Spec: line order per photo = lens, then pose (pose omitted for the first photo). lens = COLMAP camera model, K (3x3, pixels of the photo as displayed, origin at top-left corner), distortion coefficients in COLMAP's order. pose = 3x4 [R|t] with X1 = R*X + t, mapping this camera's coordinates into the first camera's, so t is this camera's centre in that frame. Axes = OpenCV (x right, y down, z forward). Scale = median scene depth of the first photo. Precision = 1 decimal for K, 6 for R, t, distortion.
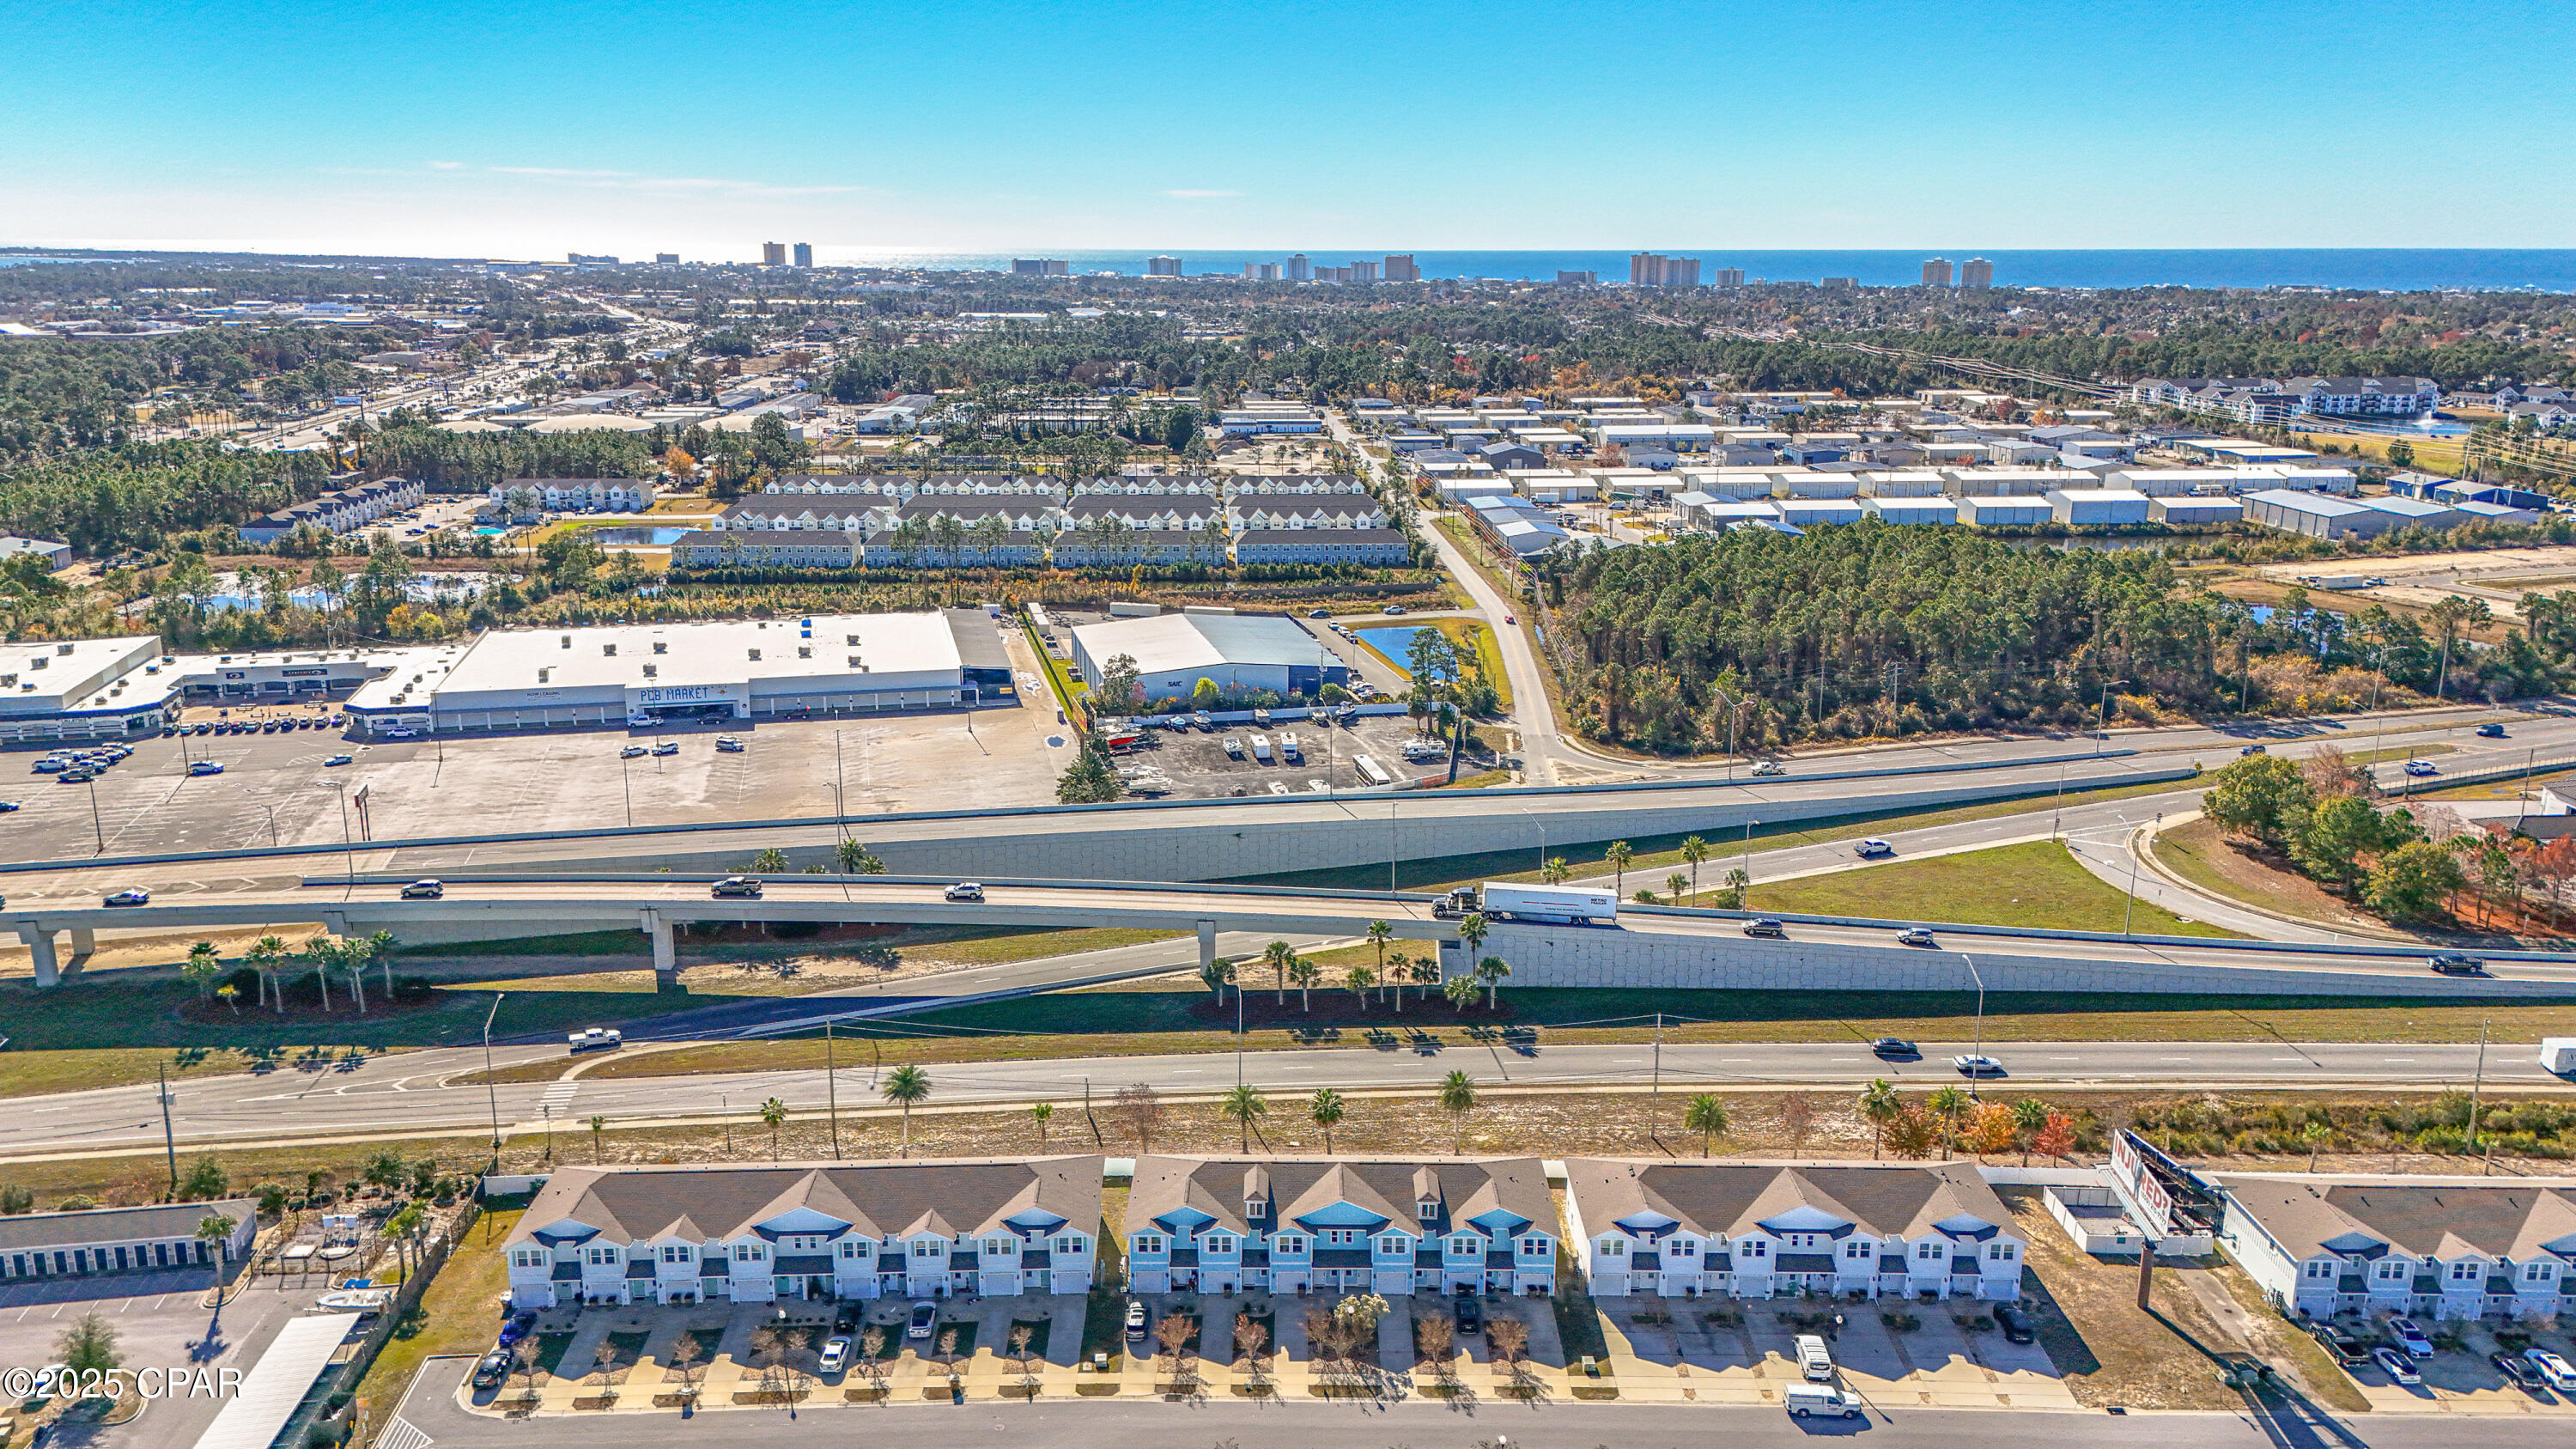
lens RADIAL K [[1883.9, 0, 1292.9], [0, 1883.9, 729.8], [0, 0, 1]] dist [0.076345, -0.067286]
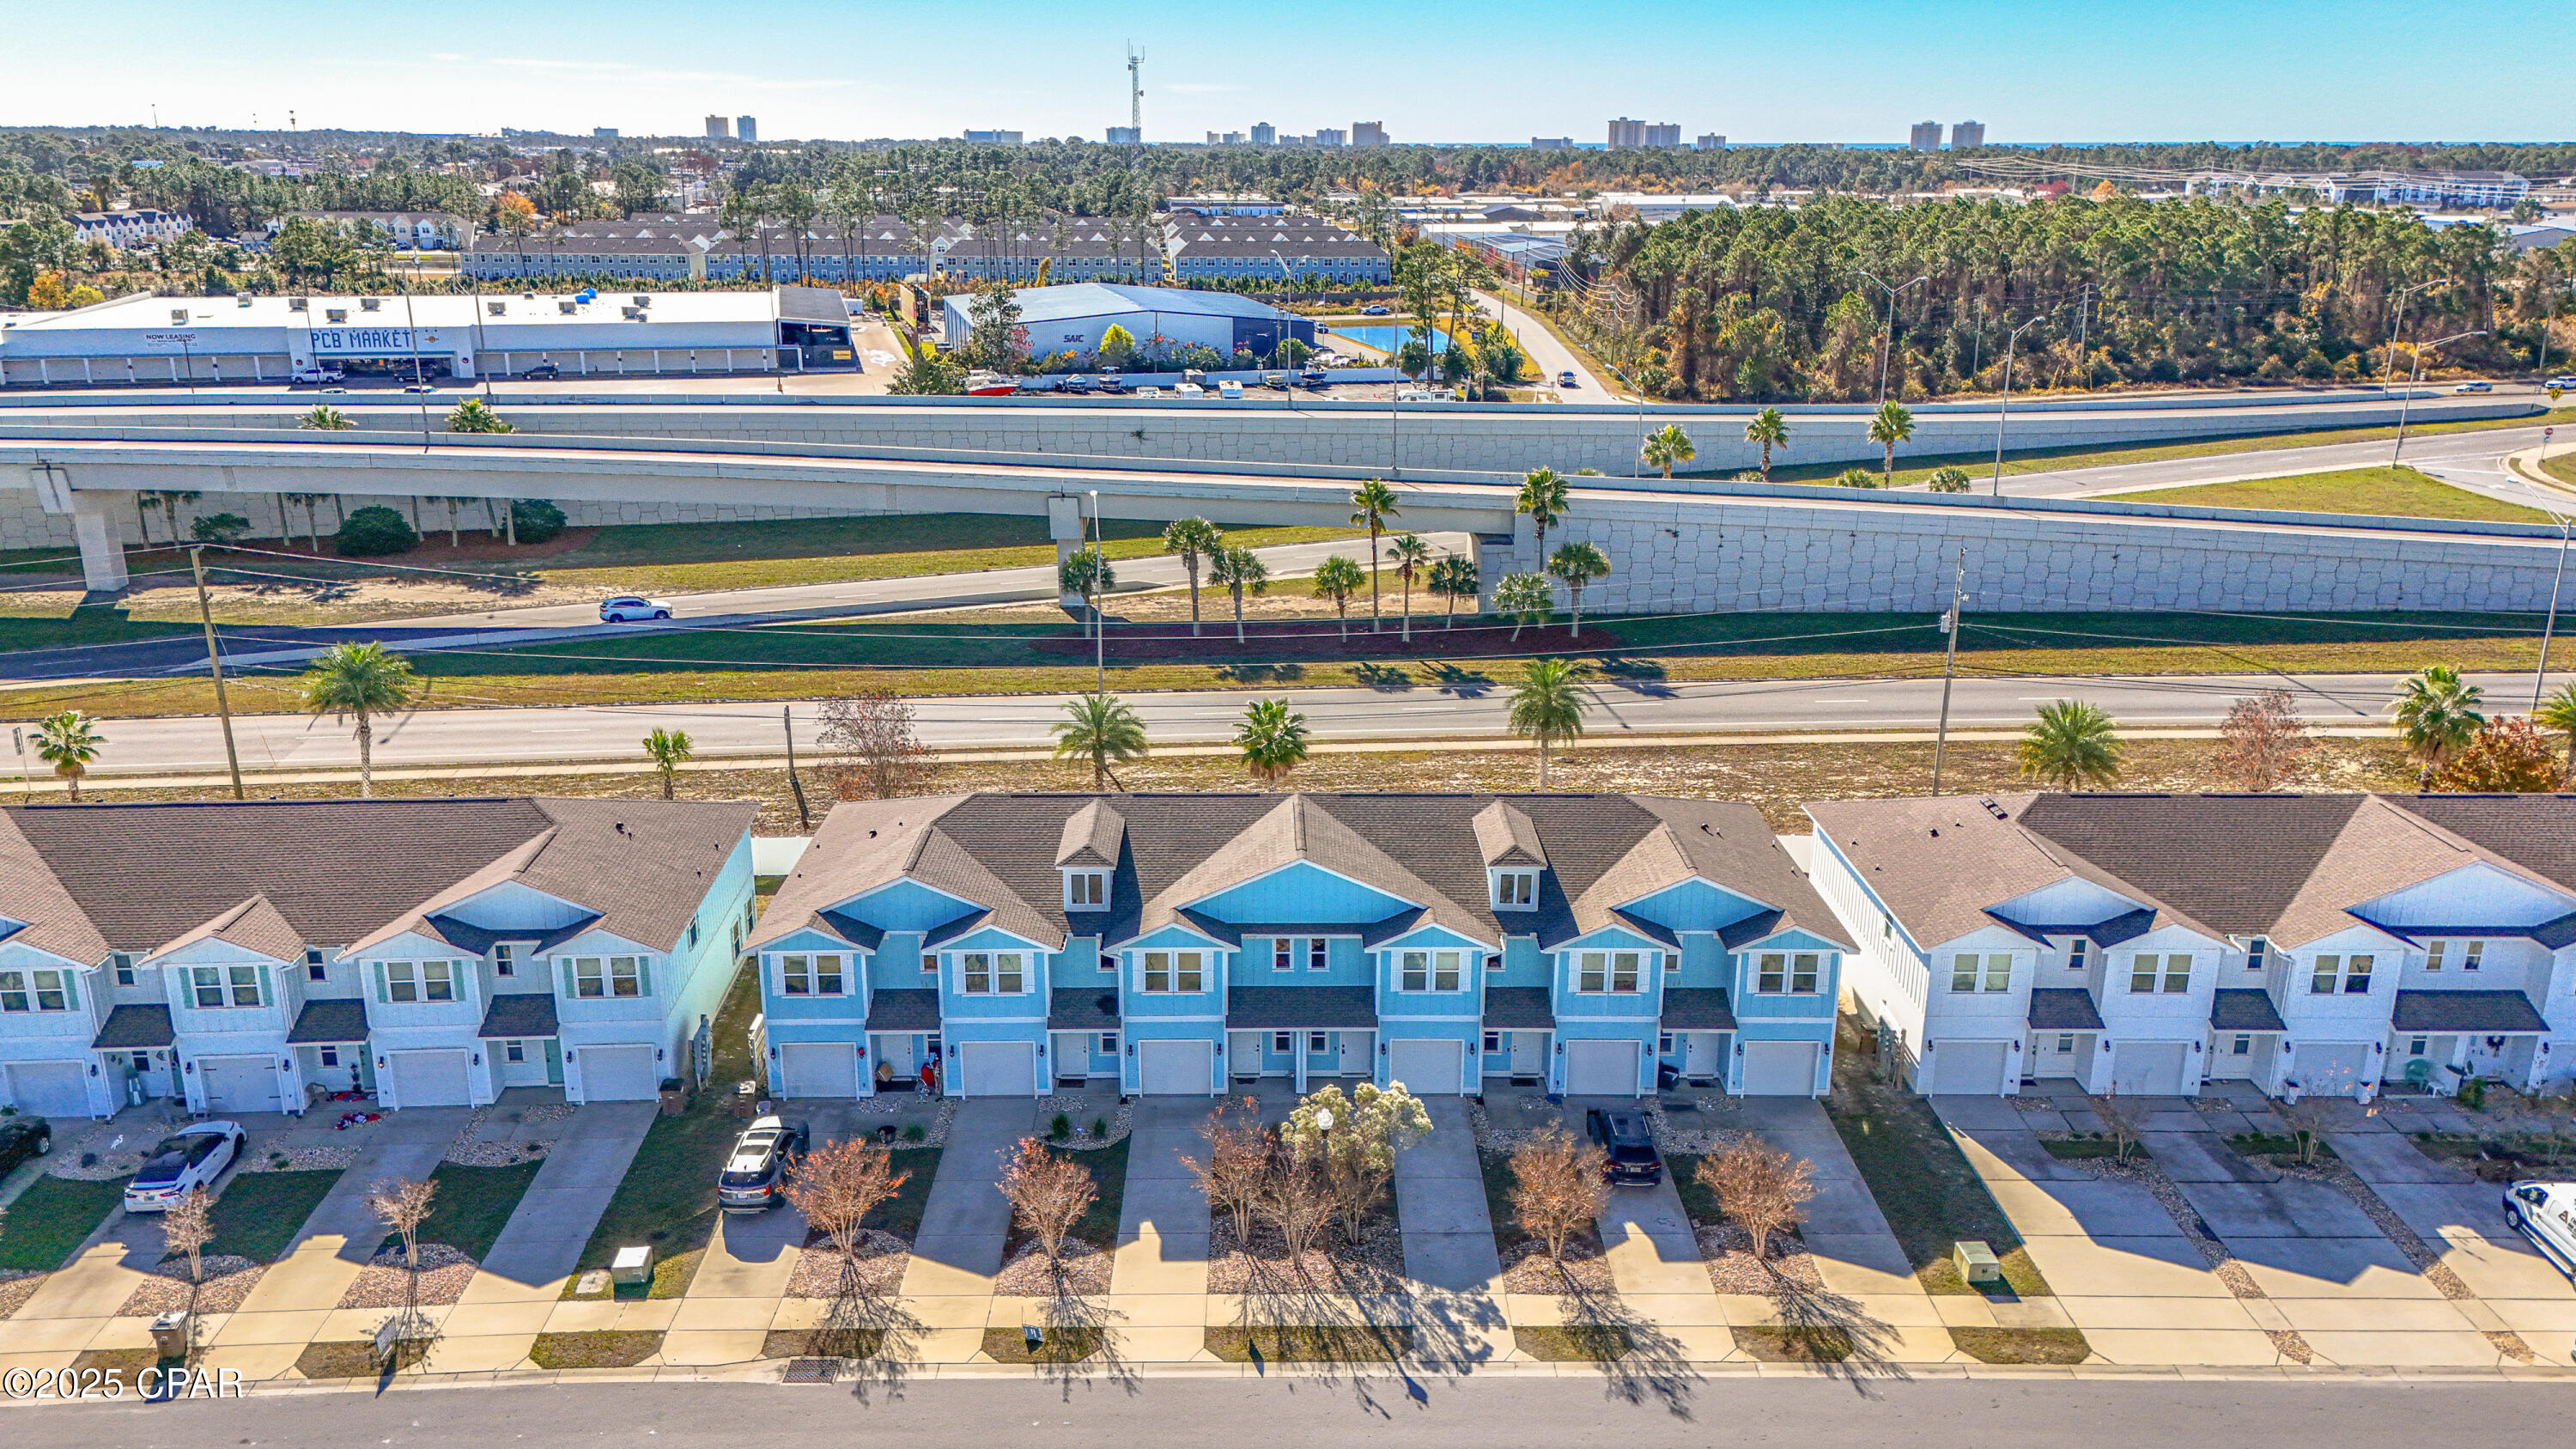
lens RADIAL K [[1883.9, 0, 1293.9], [0, 1883.9, 707.3], [0, 0, 1]] dist [0.076345, -0.067286]
pose [[0.999846, -0.004018, 0.017098, 0.017742], [0.003376, 0.999294, 0.037406, 0.201608], [-0.017236, -0.037342, 0.999154, 0.606369]]
